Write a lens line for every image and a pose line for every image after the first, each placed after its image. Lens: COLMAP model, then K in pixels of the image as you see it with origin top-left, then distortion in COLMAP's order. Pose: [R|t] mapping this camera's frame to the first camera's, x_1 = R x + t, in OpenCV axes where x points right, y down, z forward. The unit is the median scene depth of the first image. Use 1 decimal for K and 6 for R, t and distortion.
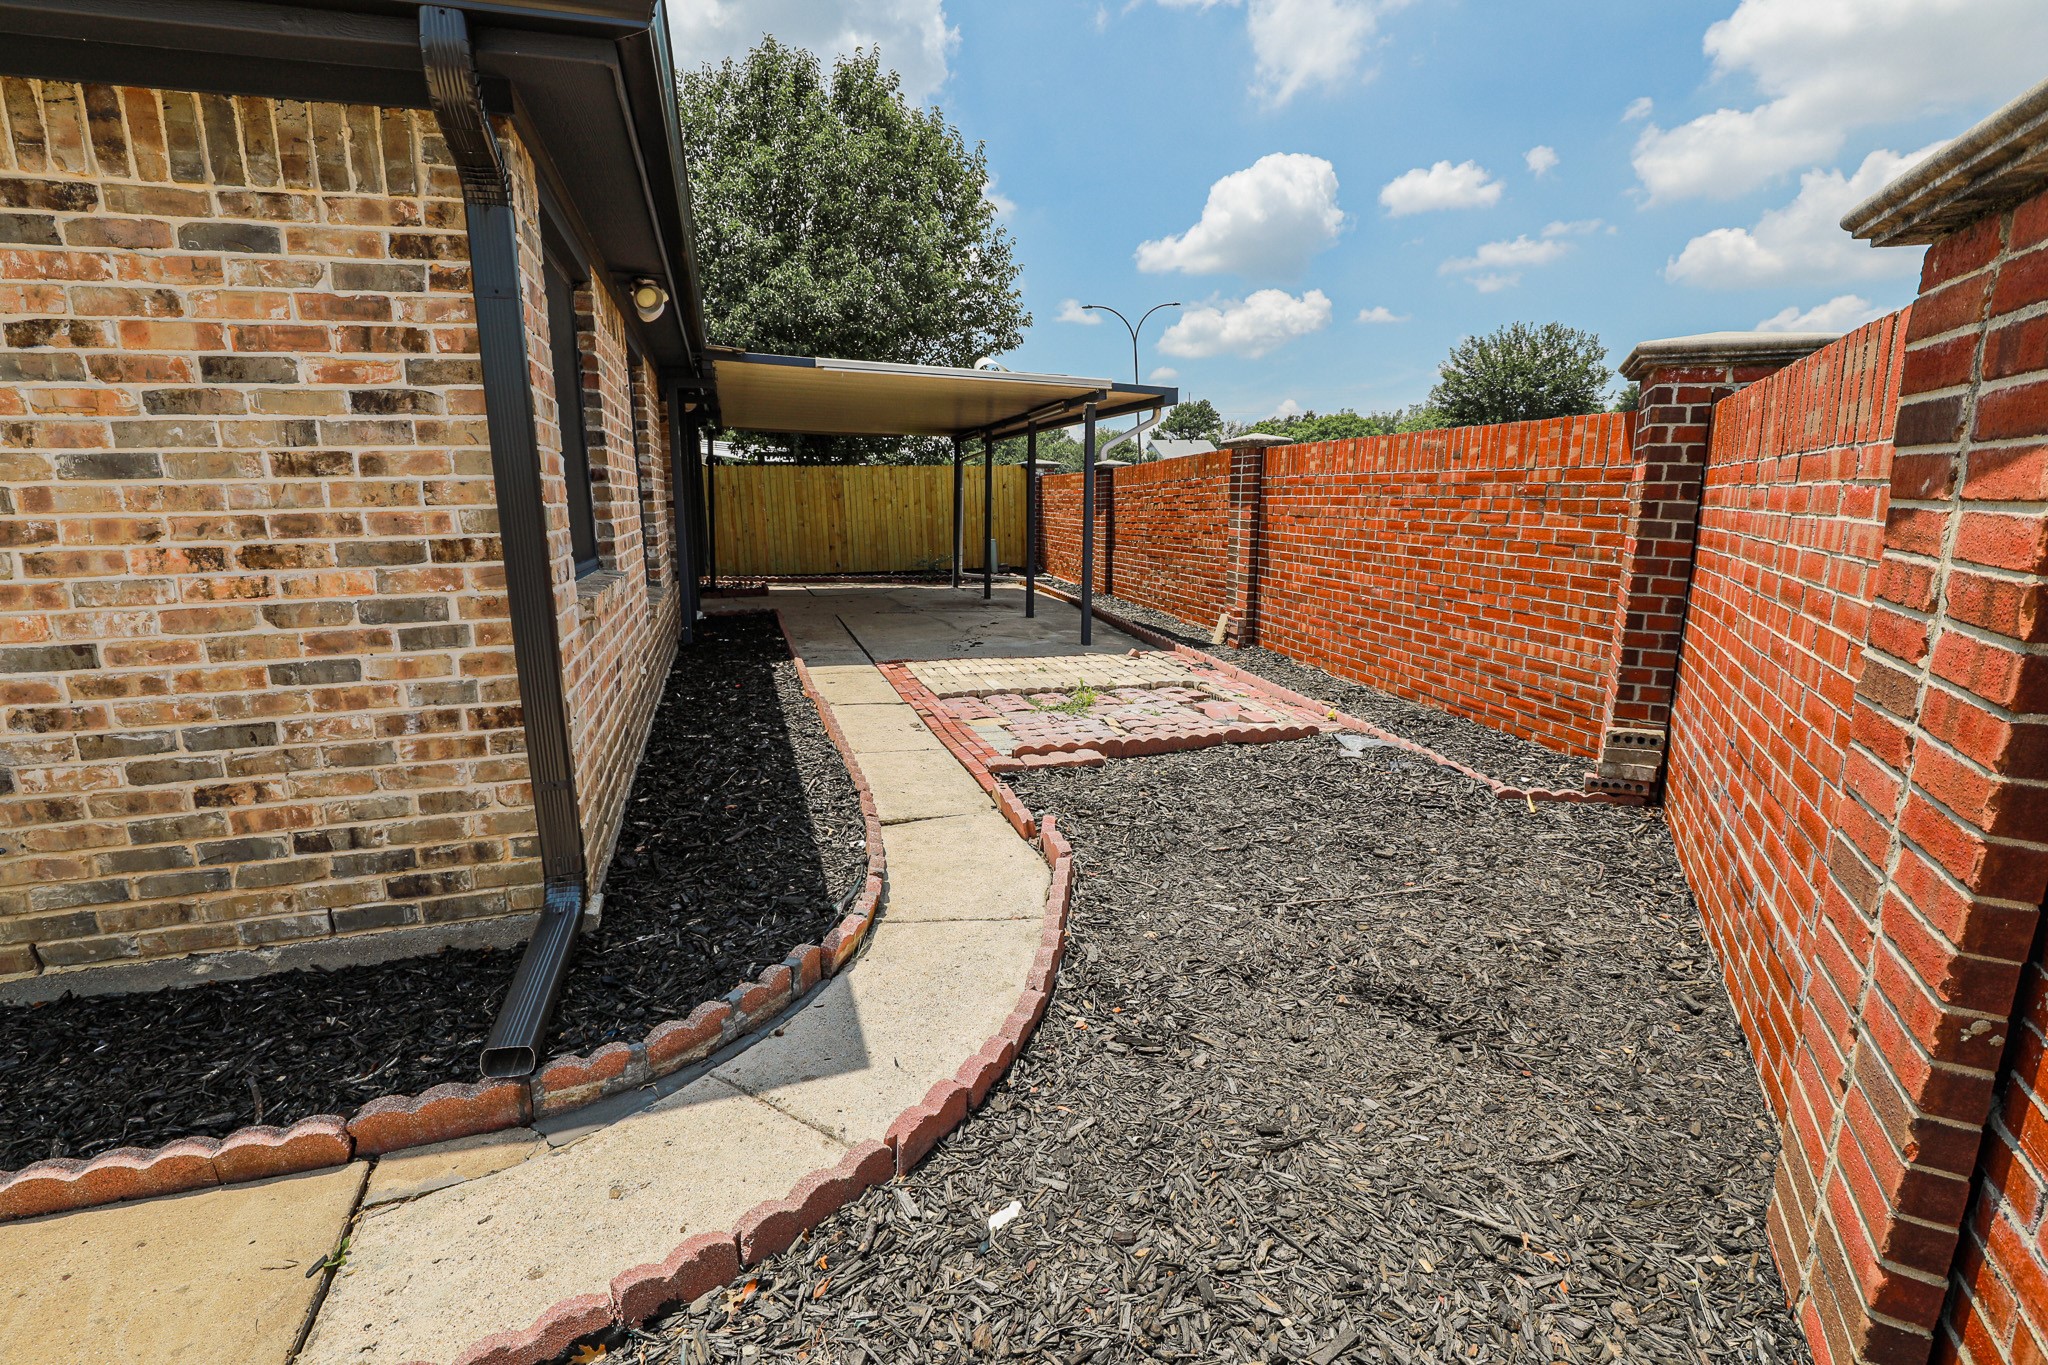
lens RADIAL K [[936.6, 0, 1033.1], [0, 936.6, 689.5], [0, 0, 1]] dist [-0.037591, 0.008608]
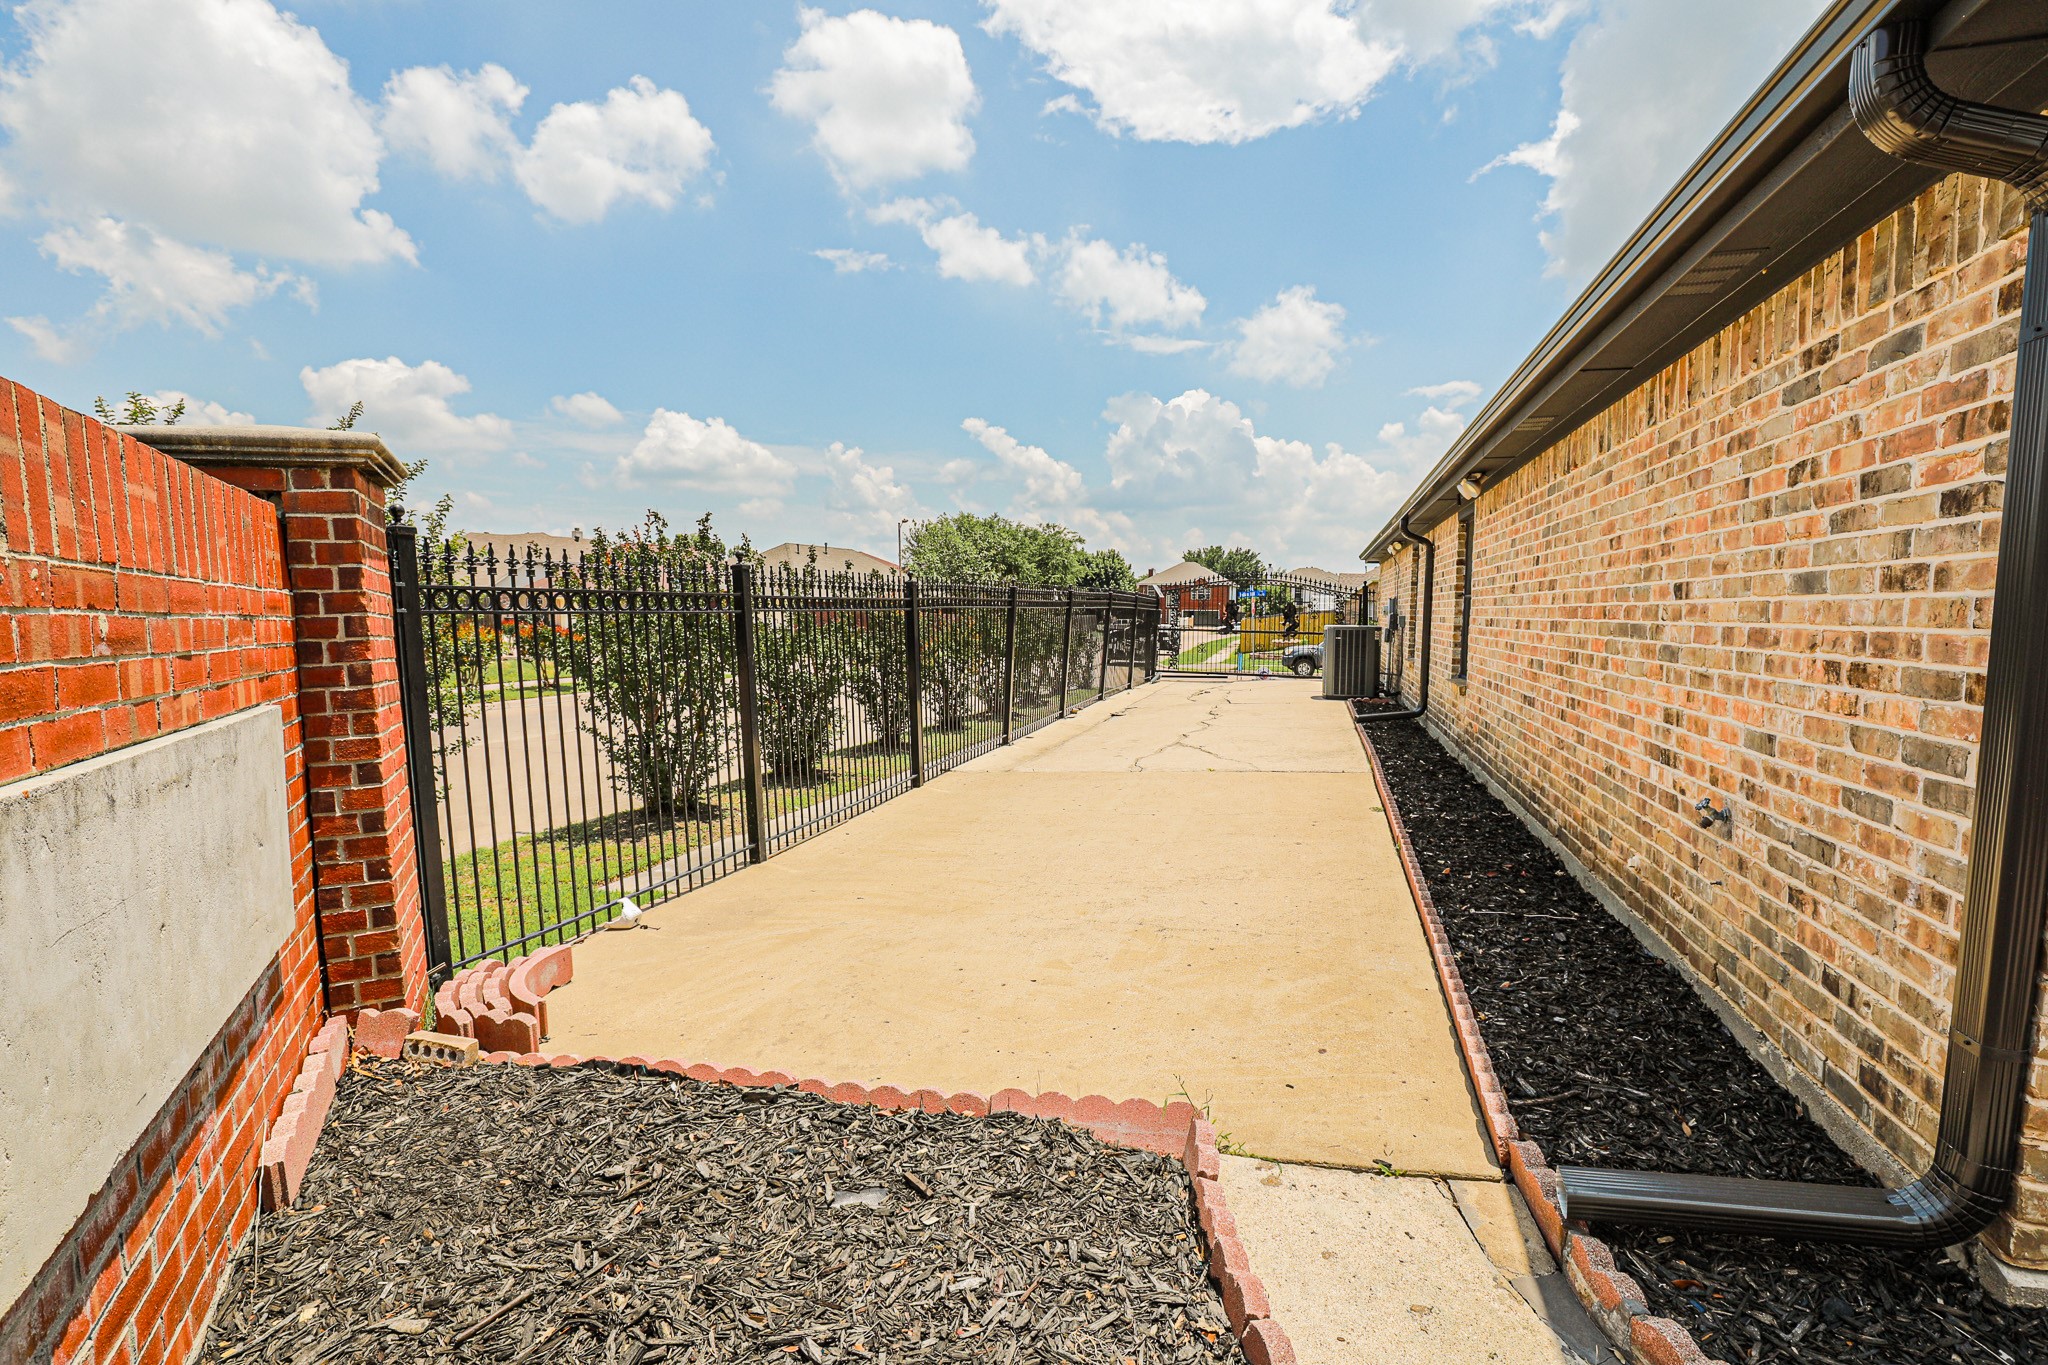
lens RADIAL K [[936.6, 0, 1033.1], [0, 936.6, 689.5], [0, 0, 1]] dist [-0.037591, 0.008608]
pose [[-0.571274, 0.078169, -0.817029, 0.429176], [-0.170601, 0.962404, 0.211364, -0.184830], [0.802833, 0.260132, -0.536460, 0.825405]]
